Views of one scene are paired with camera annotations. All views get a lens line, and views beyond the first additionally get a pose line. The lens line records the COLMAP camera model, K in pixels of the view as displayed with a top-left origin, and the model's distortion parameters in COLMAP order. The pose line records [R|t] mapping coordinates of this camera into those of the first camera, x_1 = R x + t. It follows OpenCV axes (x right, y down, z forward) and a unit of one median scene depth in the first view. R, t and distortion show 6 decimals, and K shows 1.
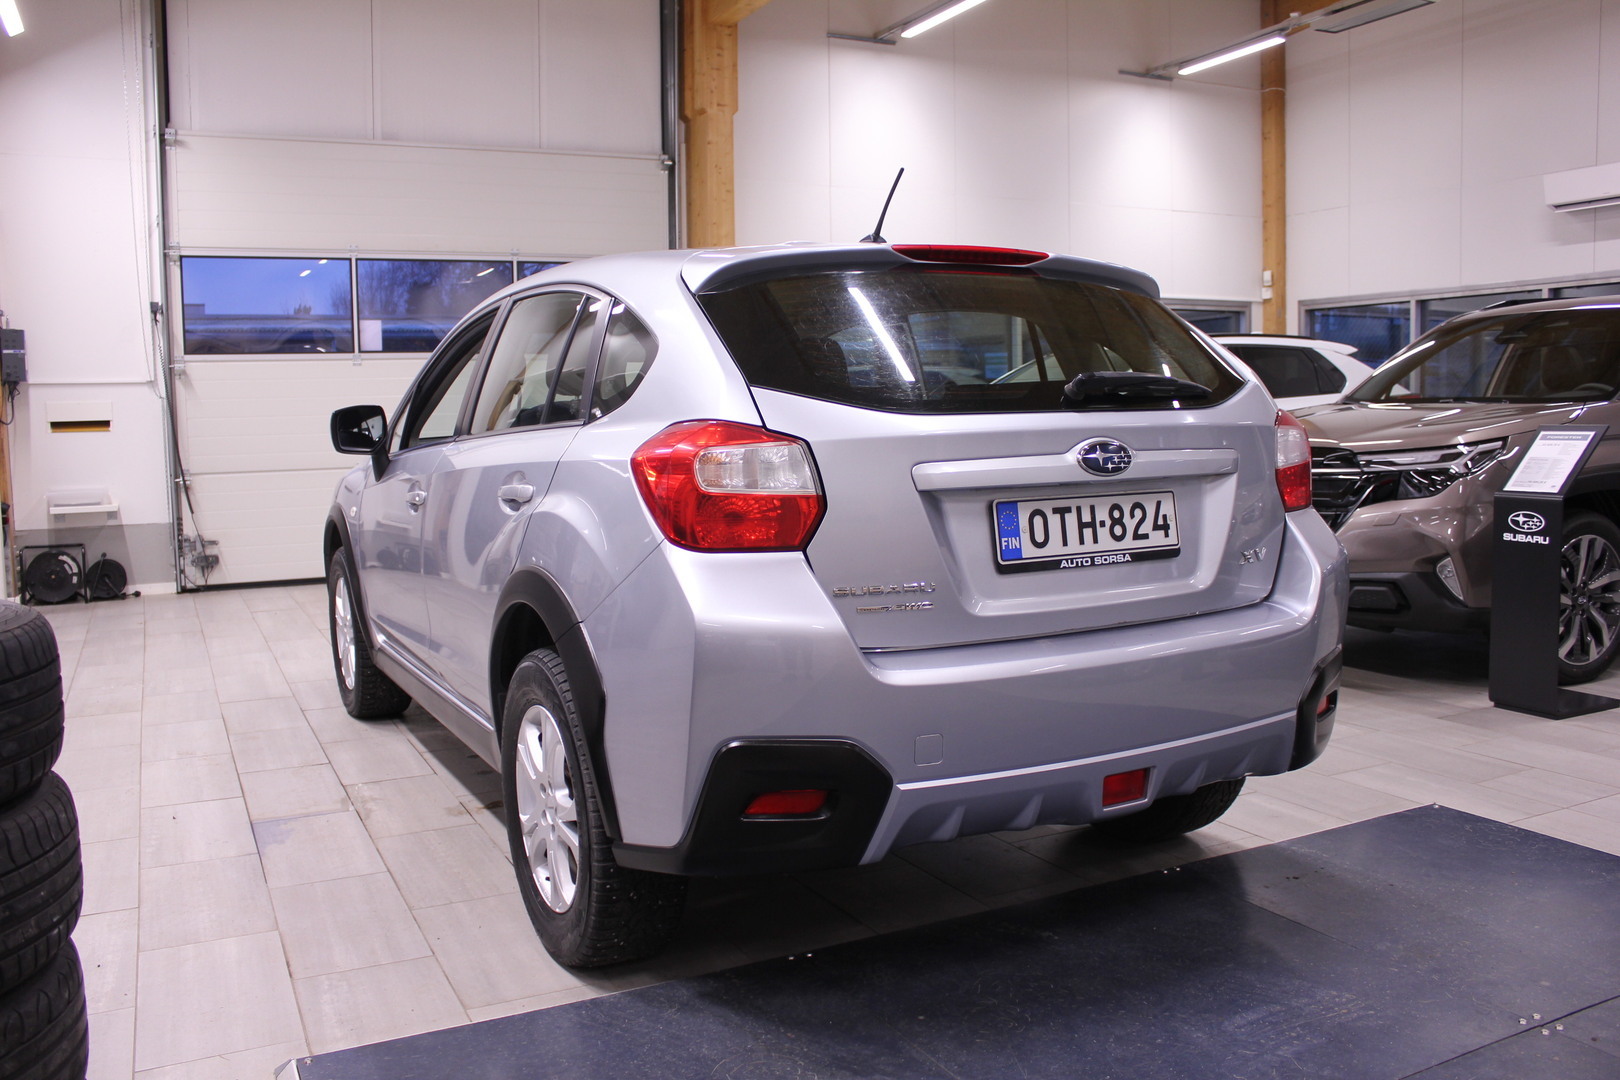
lens RADIAL K [[1342.6, 0, 806.9], [0, 1342.6, 517.8], [0, 0, 1]] dist [-0.153734, 0.127945]
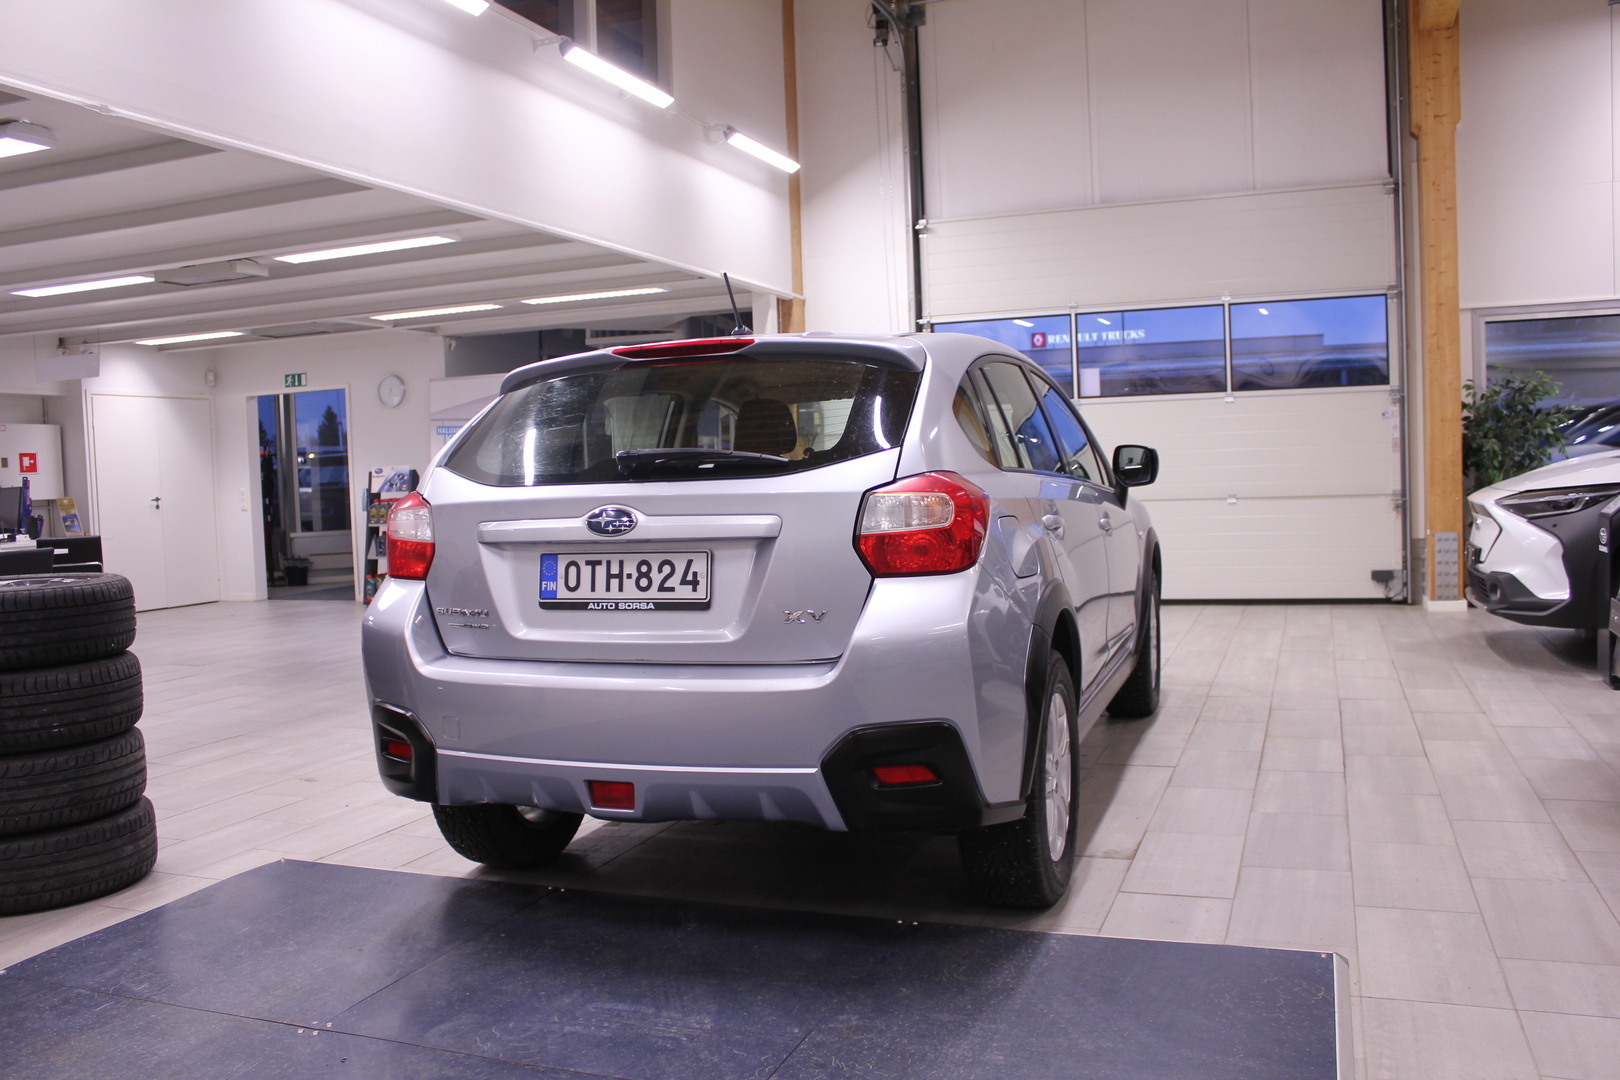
lens RADIAL K [[1342.6, 0, 821.0], [0, 1342.6, 527.1], [0, 0, 1]] dist [-0.153734, 0.127945]
pose [[0.677529, 0.028965, -0.734926, 1.215388], [-0.037727, 0.999277, 0.004603, -0.051243], [0.734528, 0.024608, 0.678132, 0.303416]]
